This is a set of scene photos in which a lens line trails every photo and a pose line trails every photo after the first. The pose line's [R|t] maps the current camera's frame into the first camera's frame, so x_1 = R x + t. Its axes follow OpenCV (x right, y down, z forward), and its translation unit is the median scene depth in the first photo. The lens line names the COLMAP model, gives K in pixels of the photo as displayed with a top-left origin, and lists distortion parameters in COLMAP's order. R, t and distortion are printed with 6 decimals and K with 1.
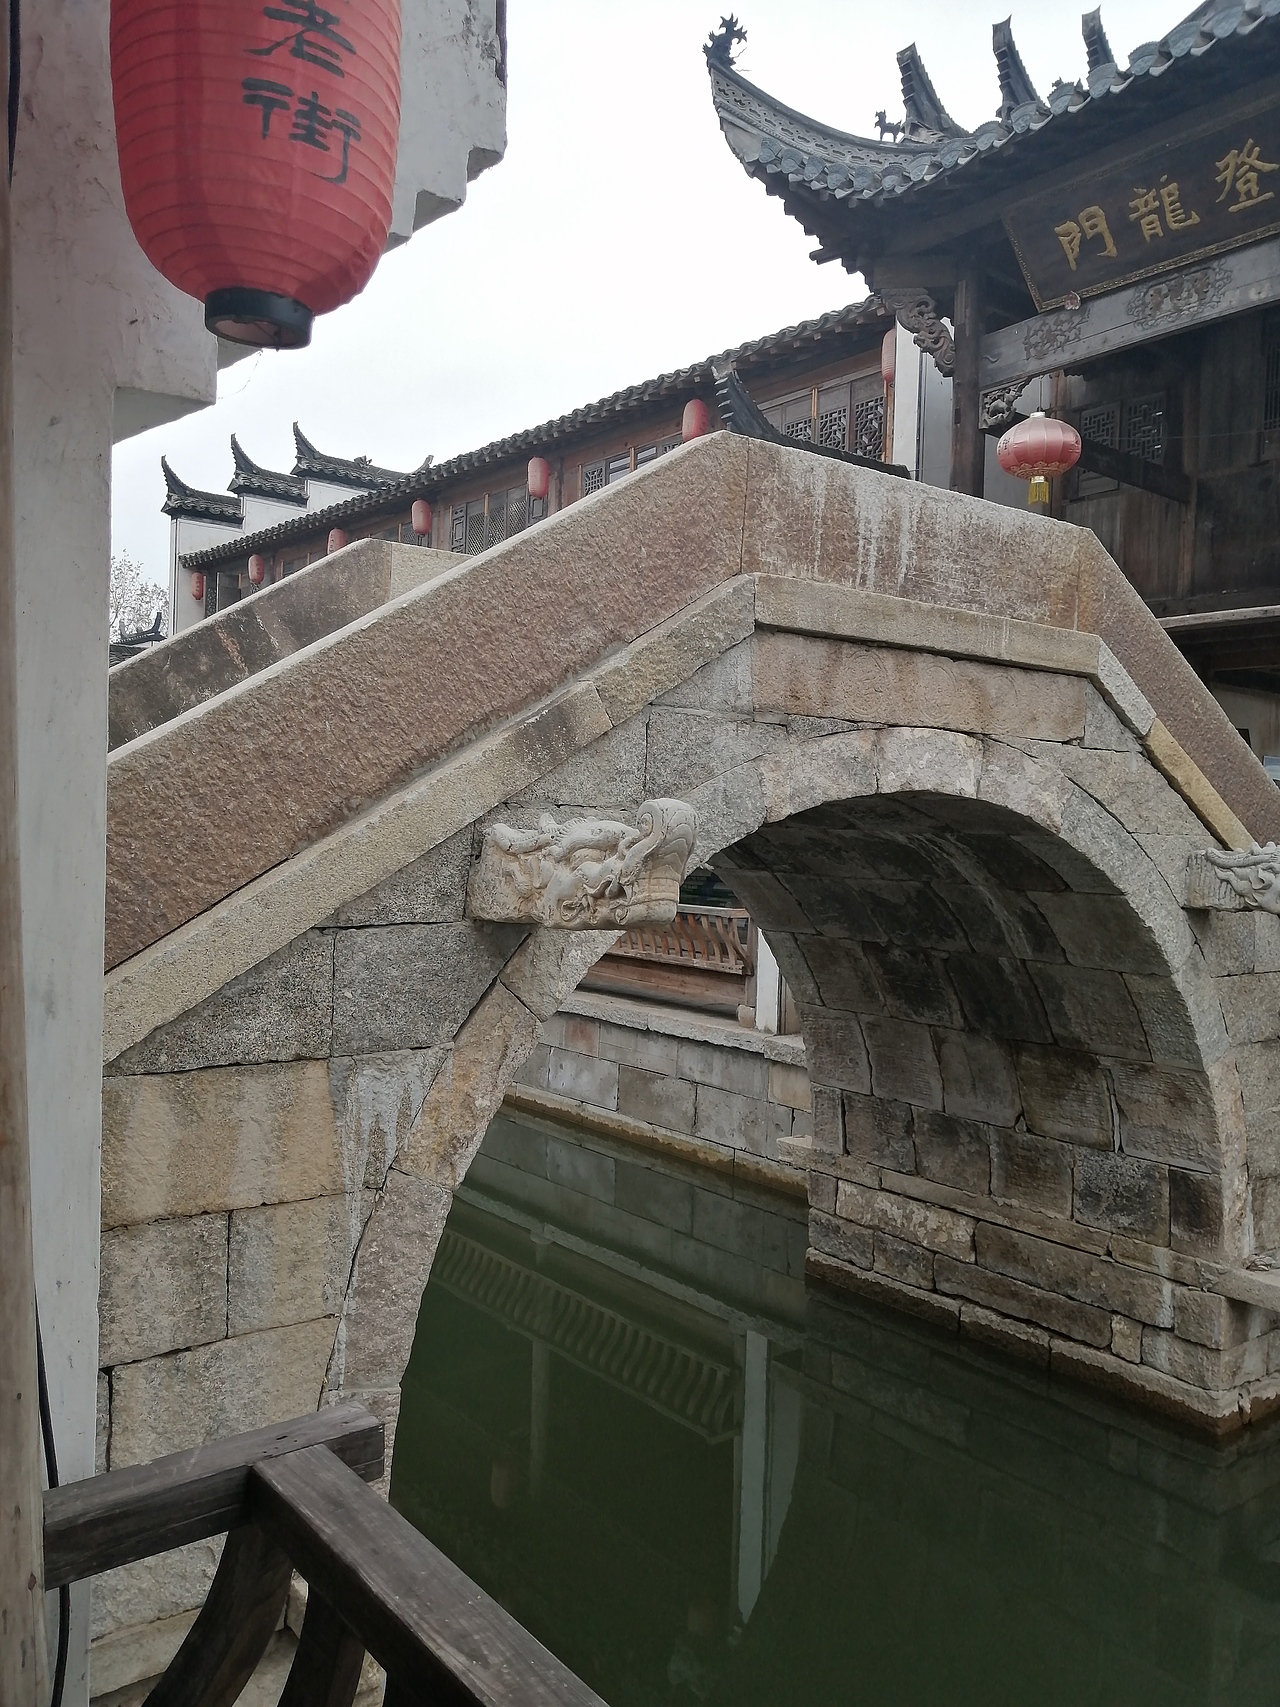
lens RADIAL K [[1355.6, 0, 647.7], [0, 1355.6, 856.9], [0, 0, 1]] dist [0.005621, 0.023474]
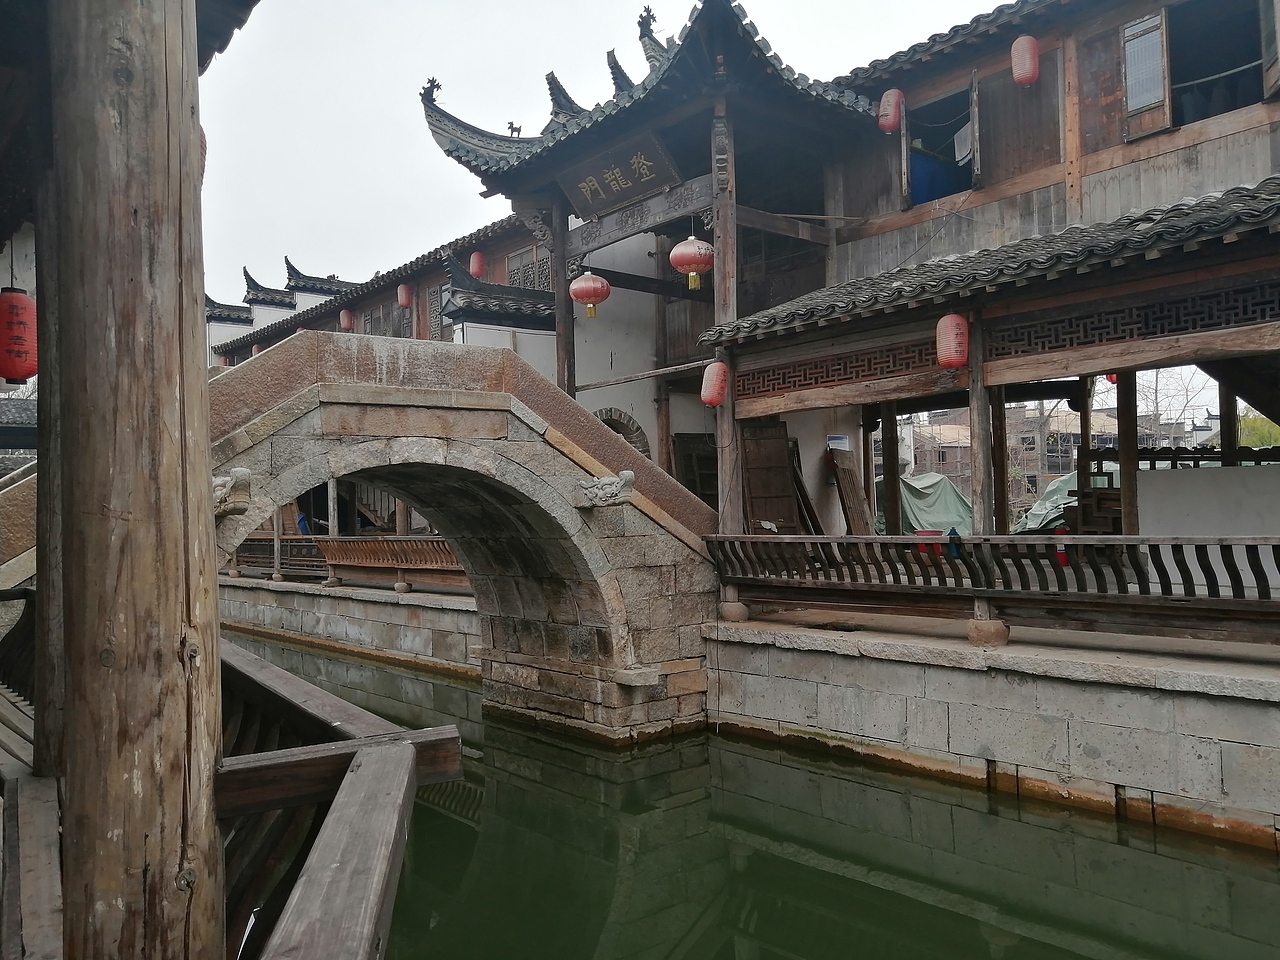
lens RADIAL K [[1016.5, 0, 637.5], [0, 1016.5, 477.3], [0, 0, 1]] dist [0.005621, 0.023474]
pose [[0.997904, -0.061032, 0.021514, 0.357774], [0.062114, 0.996618, -0.053807, 0.065255], [-0.018157, 0.055031, 0.998320, -0.539461]]
